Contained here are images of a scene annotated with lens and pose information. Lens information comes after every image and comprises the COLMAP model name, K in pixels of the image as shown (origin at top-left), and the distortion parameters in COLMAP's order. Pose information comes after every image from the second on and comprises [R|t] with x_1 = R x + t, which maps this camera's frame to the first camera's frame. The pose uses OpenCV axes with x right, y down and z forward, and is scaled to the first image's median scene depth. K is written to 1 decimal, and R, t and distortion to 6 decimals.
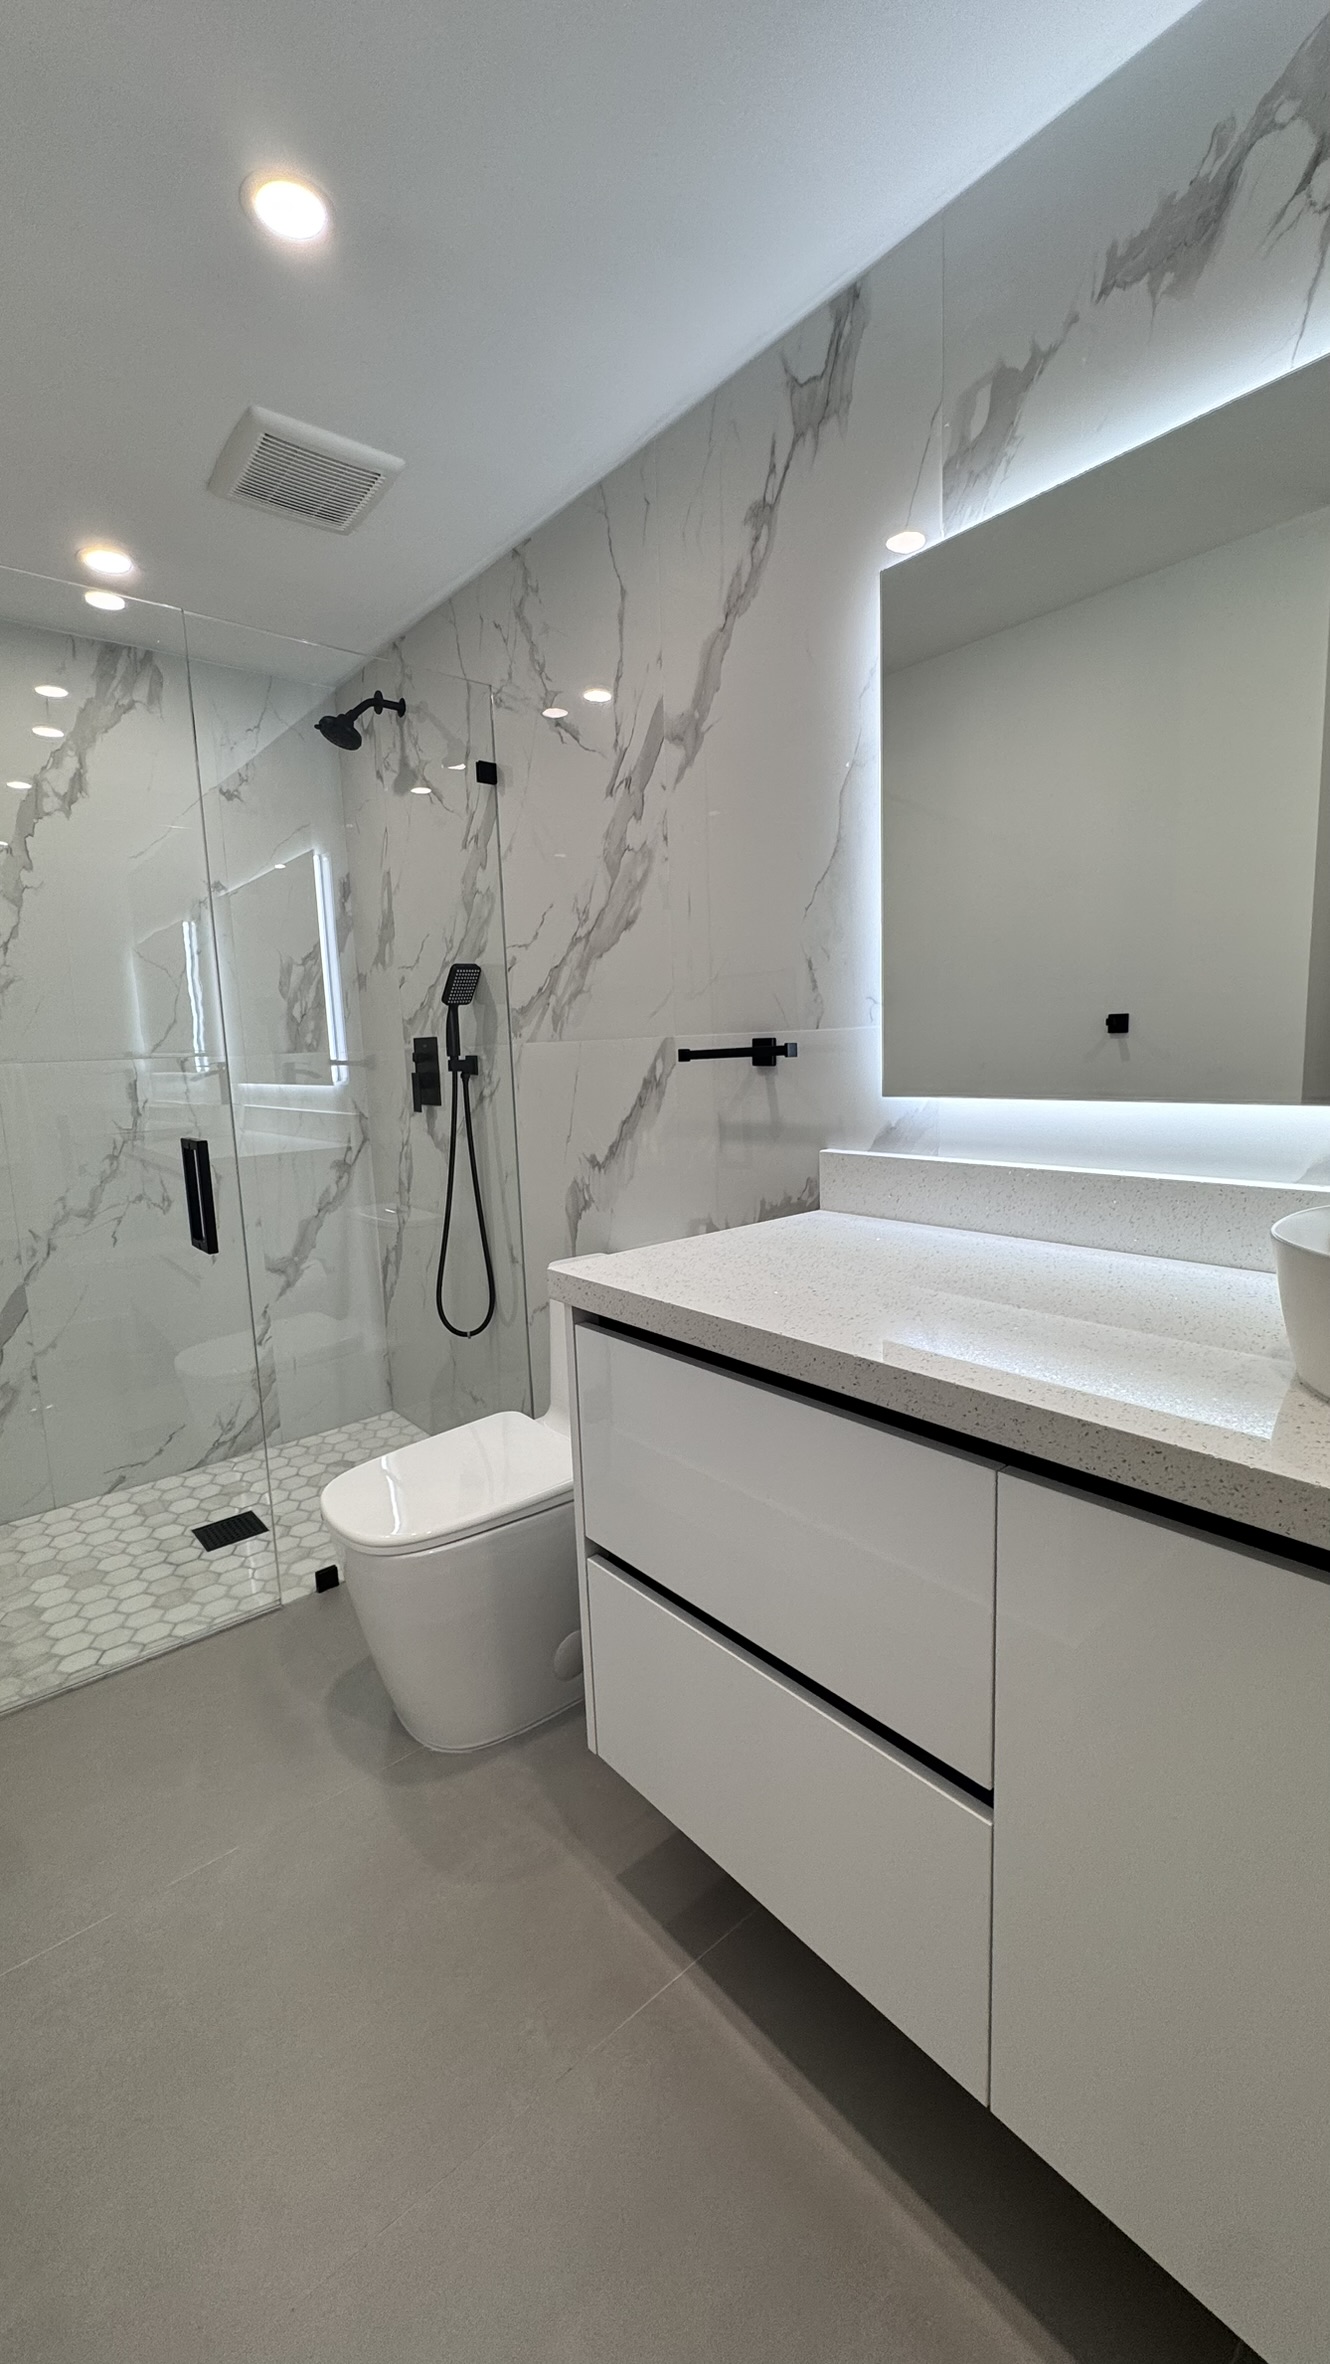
lens RADIAL K [[940.4, 0, 666.2], [0, 940.4, 1179.9], [0, 0, 1]] dist [-0.004348, 0.000160]
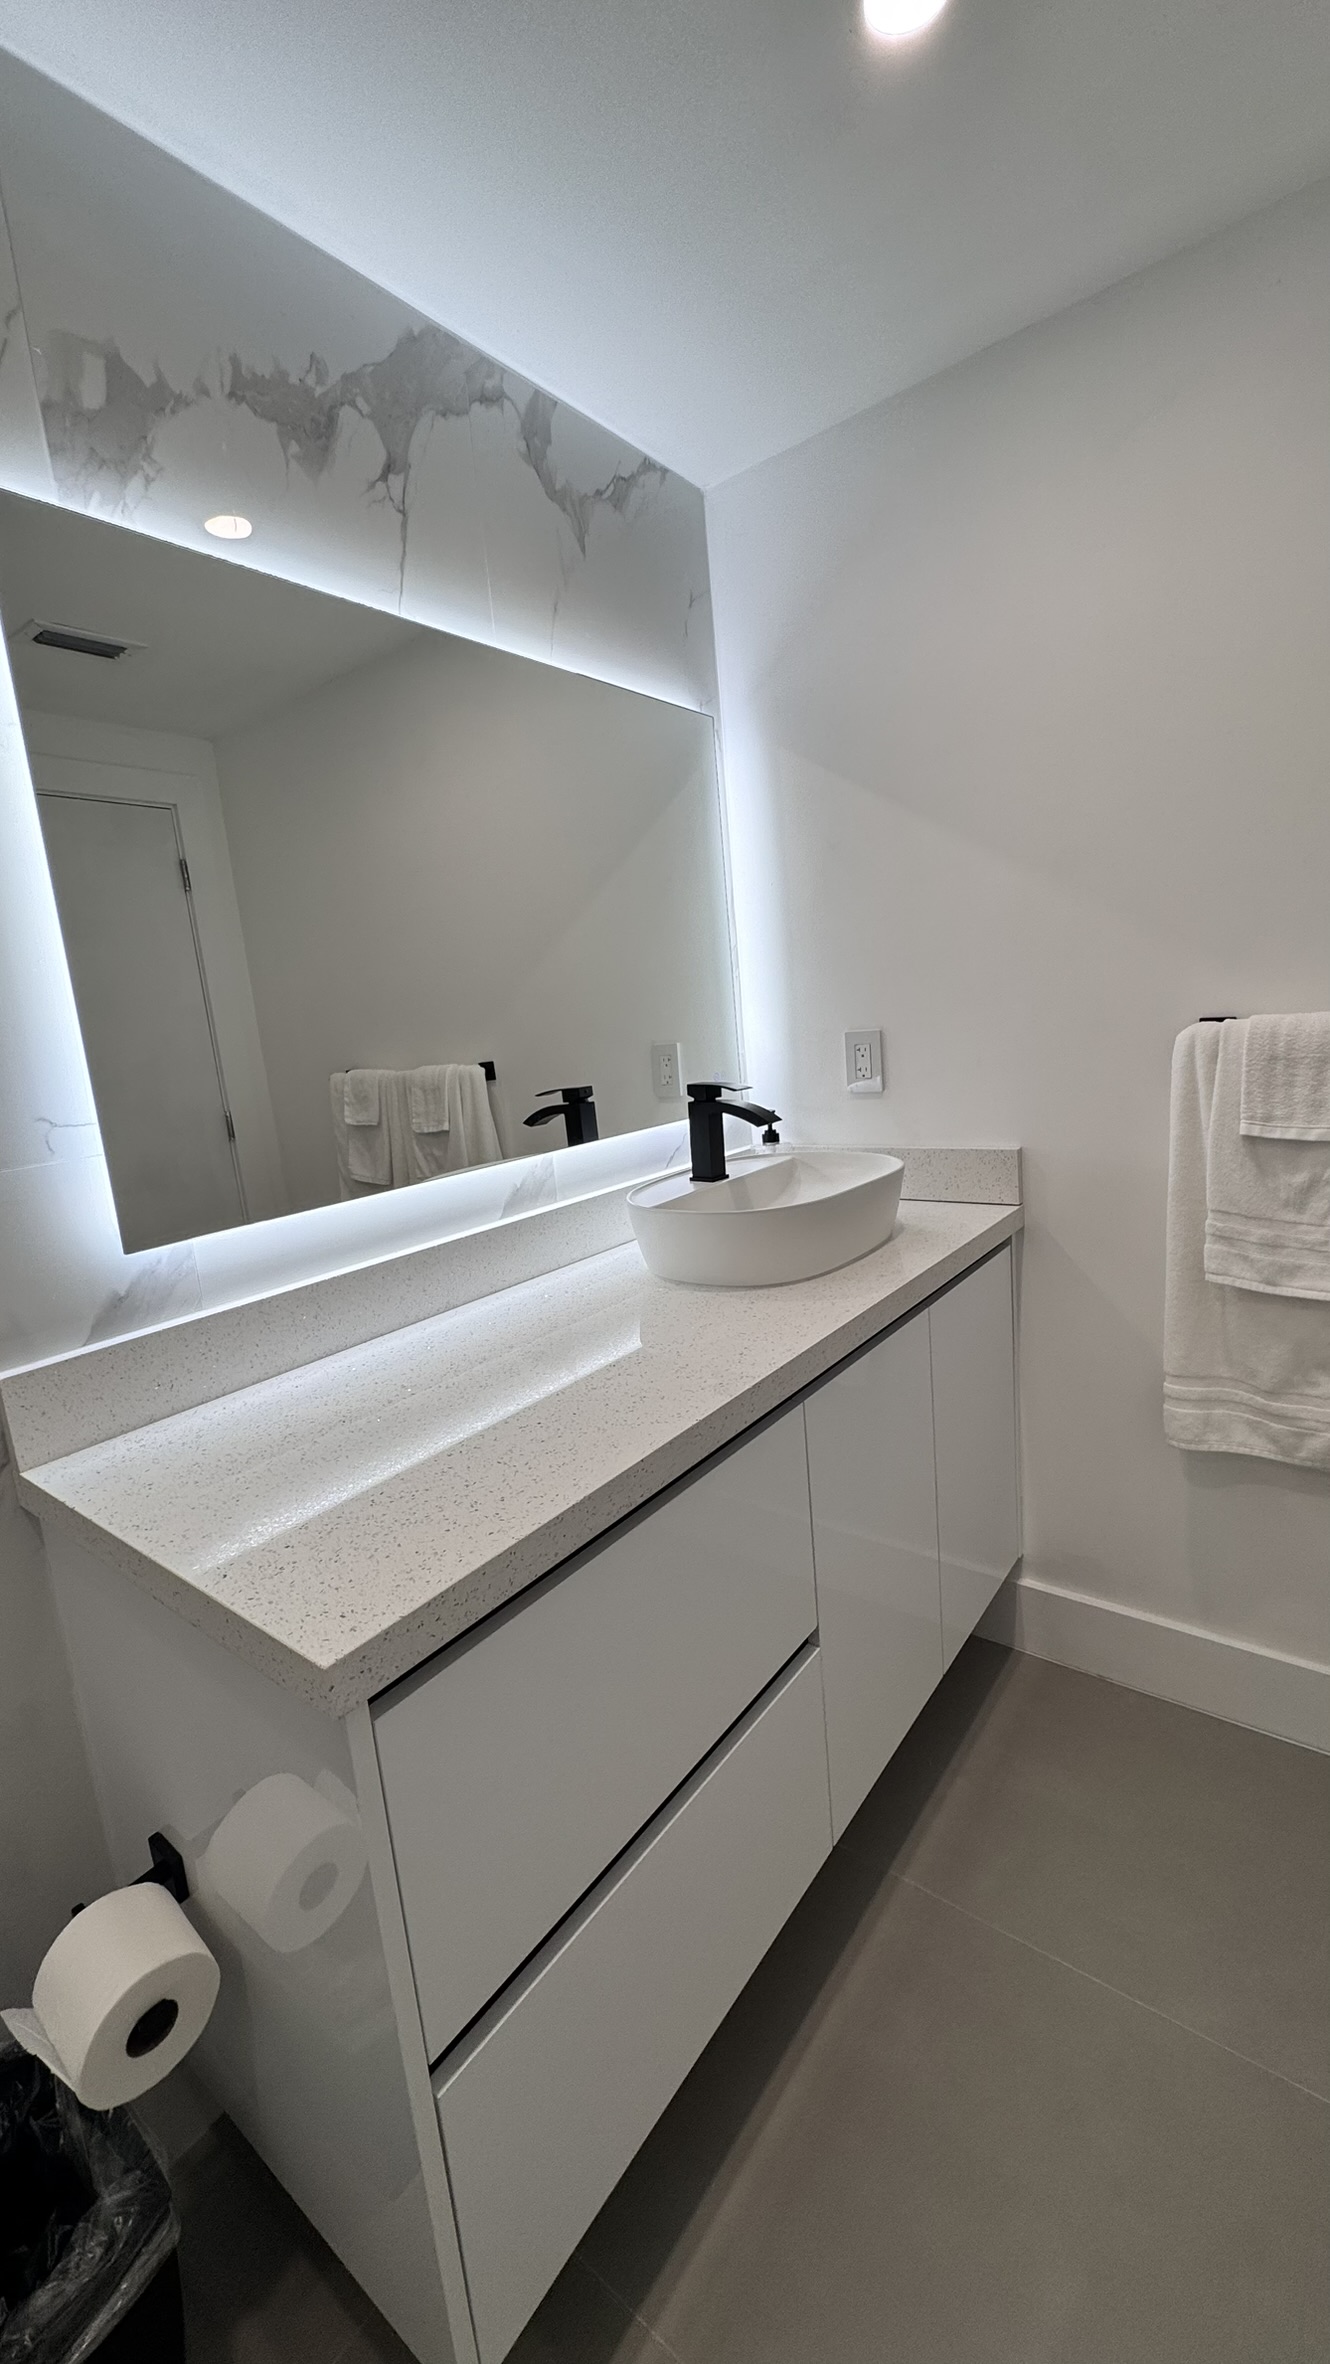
lens RADIAL K [[940.4, 0, 665.6], [0, 940.4, 1179.6], [0, 0, 1]] dist [-0.004348, 0.000160]
pose [[-0.196712, -0.118330, 0.973295, -0.399607], [0.233414, 0.958498, 0.163706, -0.124832], [-0.952272, 0.259384, -0.160928, 0.552066]]
